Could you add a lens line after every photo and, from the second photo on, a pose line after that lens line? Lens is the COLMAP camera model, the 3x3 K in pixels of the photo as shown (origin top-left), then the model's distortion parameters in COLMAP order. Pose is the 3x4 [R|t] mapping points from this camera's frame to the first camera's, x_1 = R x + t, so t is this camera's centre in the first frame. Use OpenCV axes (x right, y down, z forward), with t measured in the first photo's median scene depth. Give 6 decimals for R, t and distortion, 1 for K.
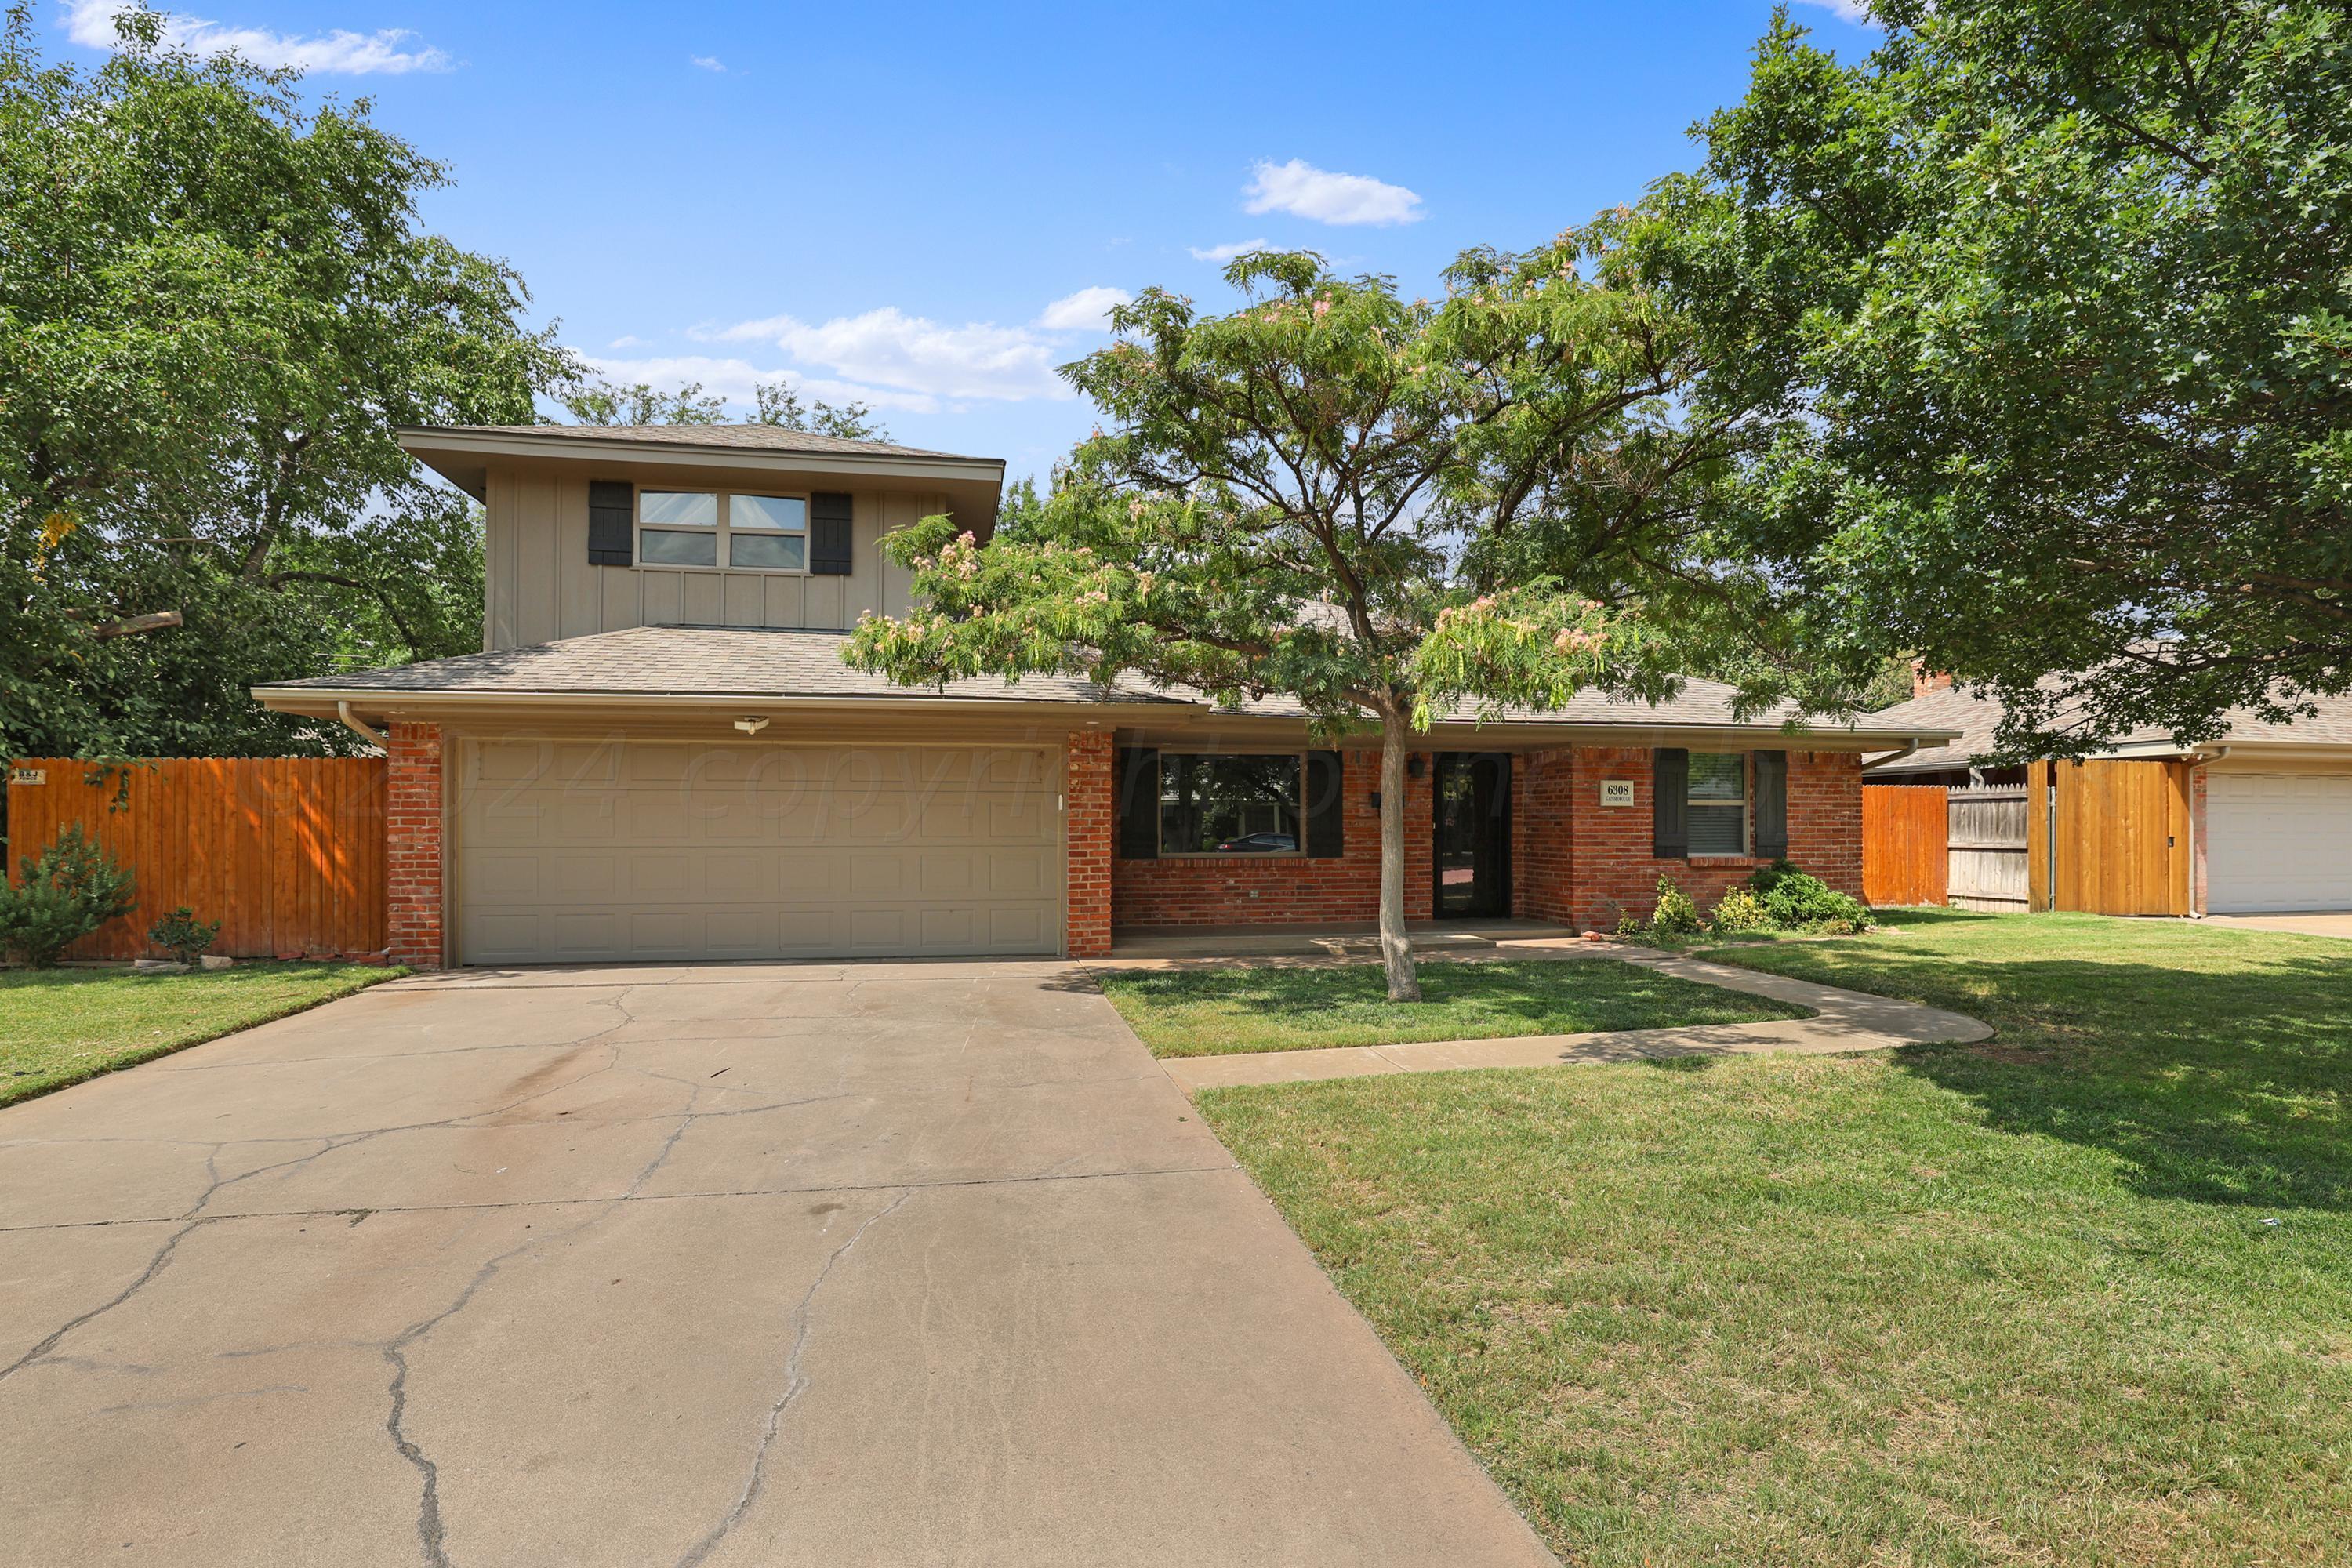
lens RADIAL K [[1132.2, 0, 1176.0], [0, 1132.2, 784.0], [0, 0, 1]] dist [-0.037753, 0.010069]
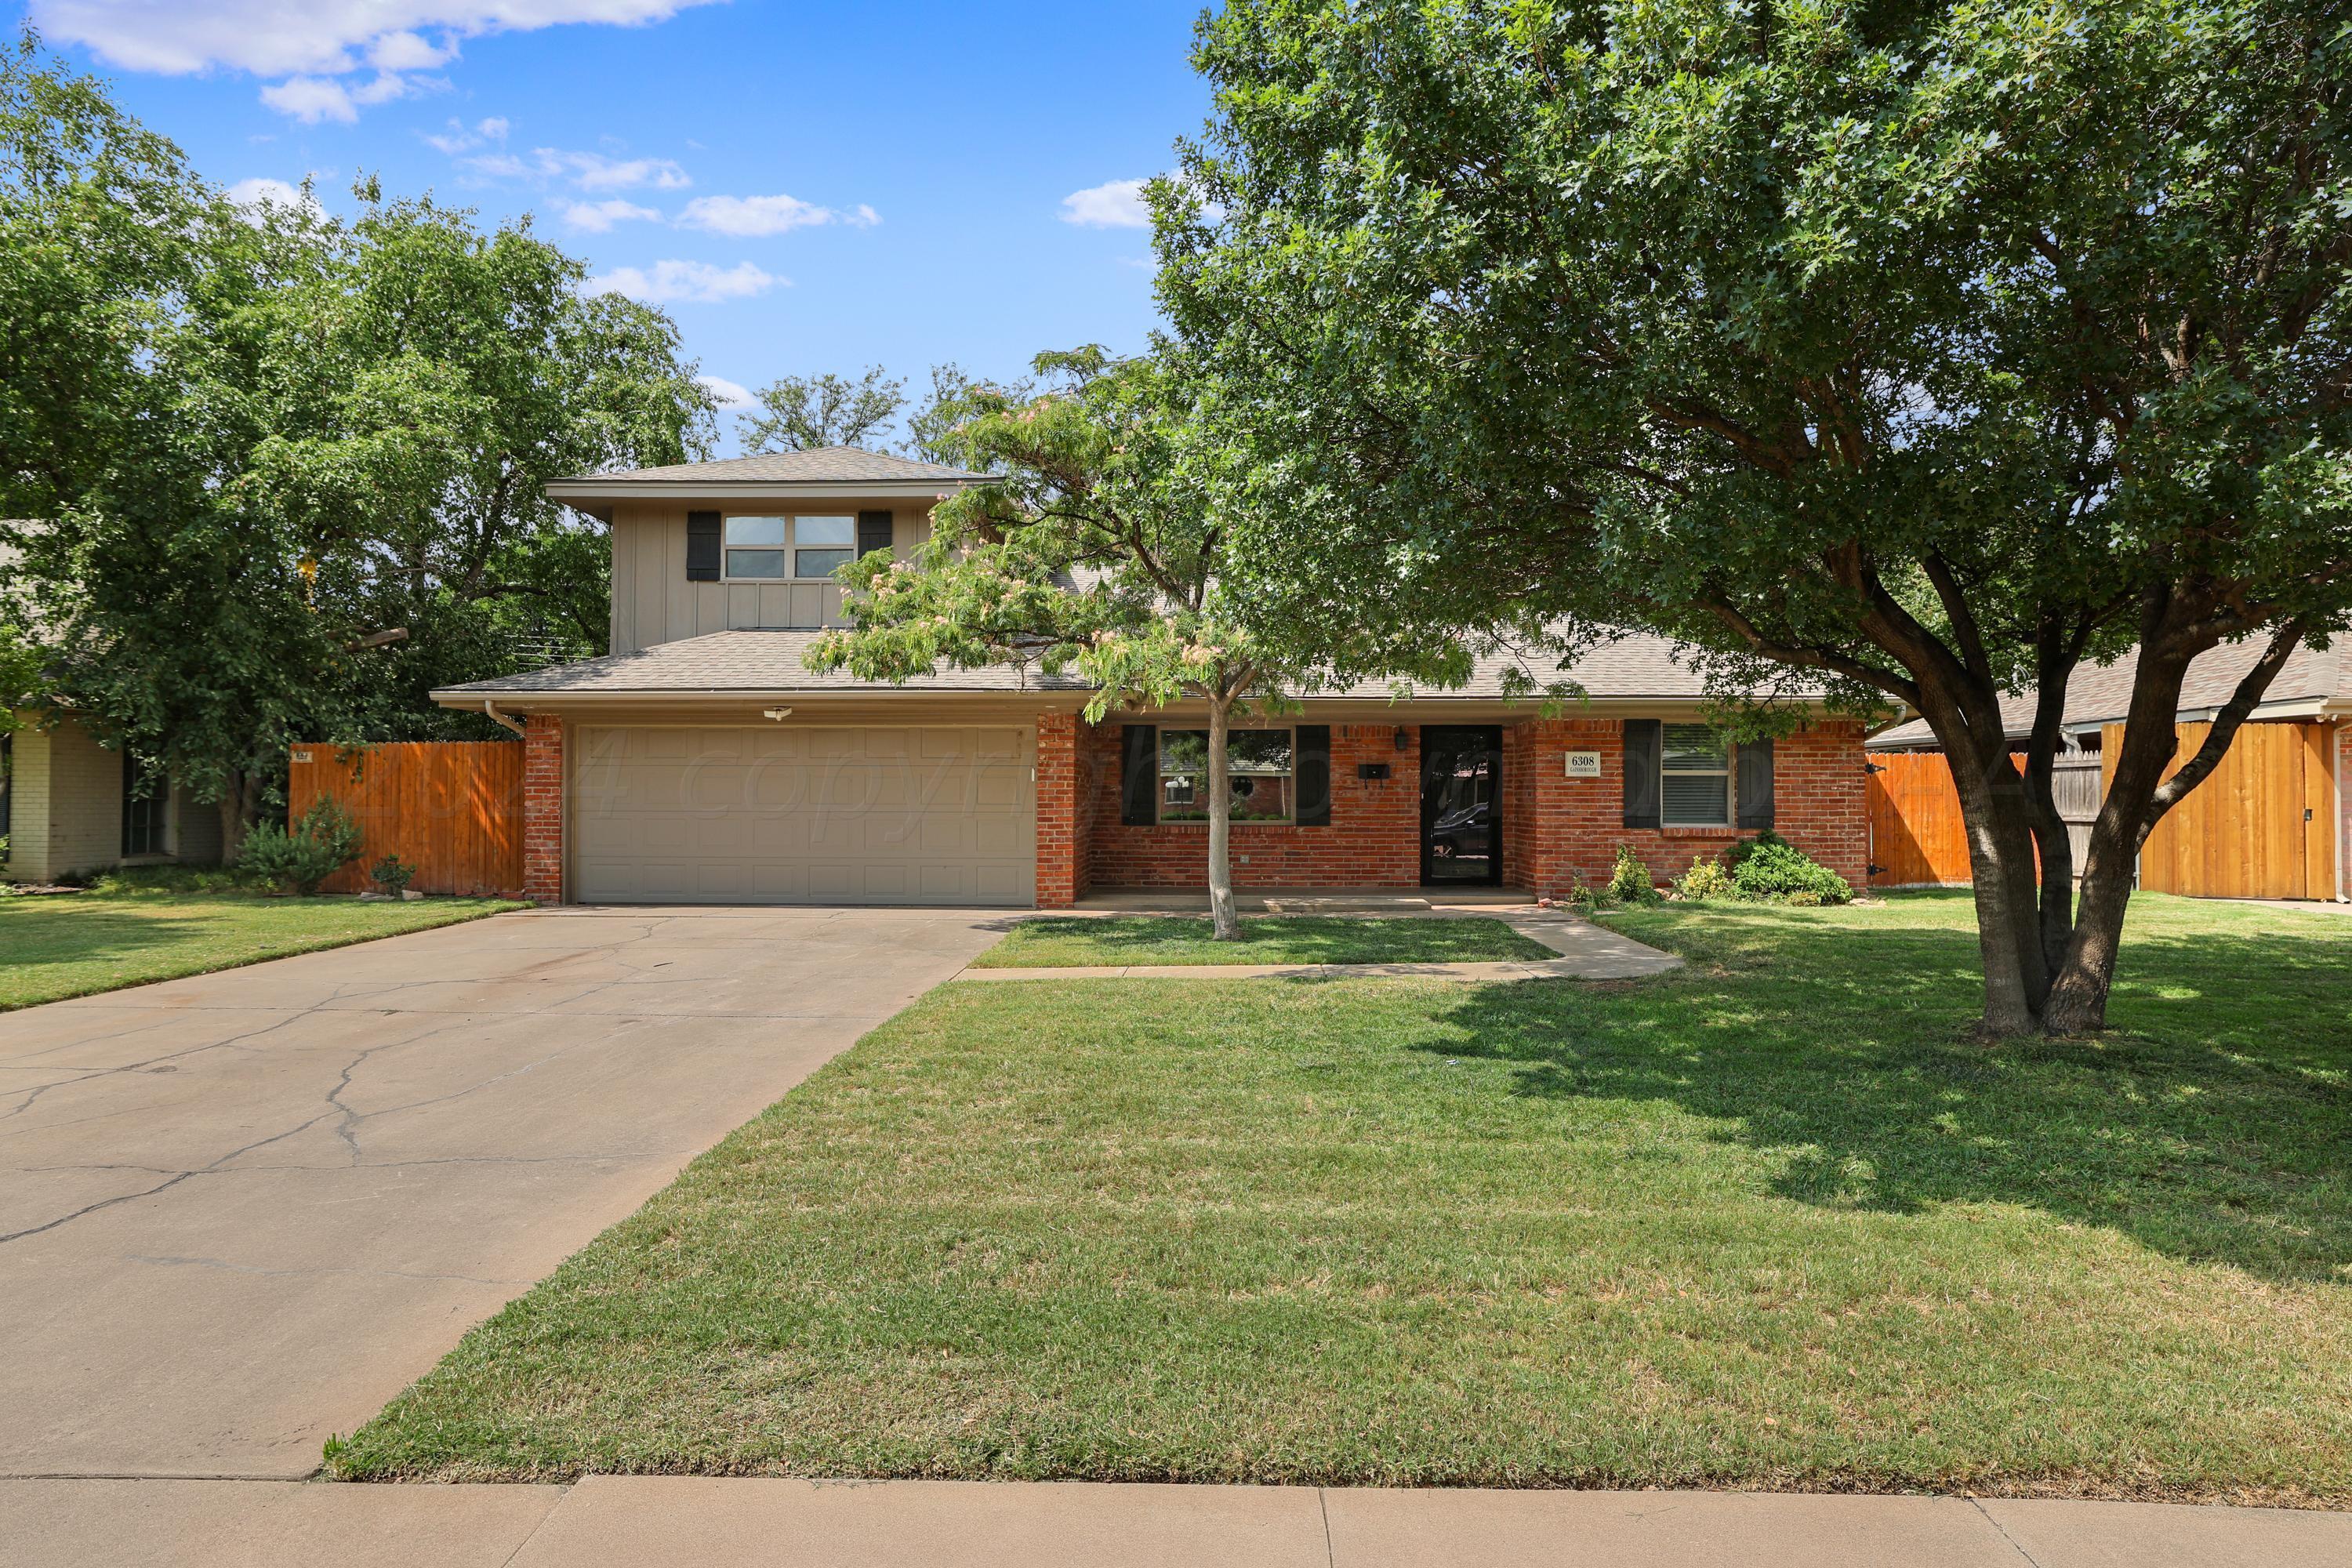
lens RADIAL K [[1290.8, 0, 1182.9], [0, 1290.8, 731.5], [0, 0, 1]] dist [-0.035182, 0.000075]
pose [[0.971773, -0.010076, -0.235701, 0.355638], [0.006770, 0.999867, -0.014832, -0.007364], [0.235820, 0.012818, 0.971712, -0.248319]]
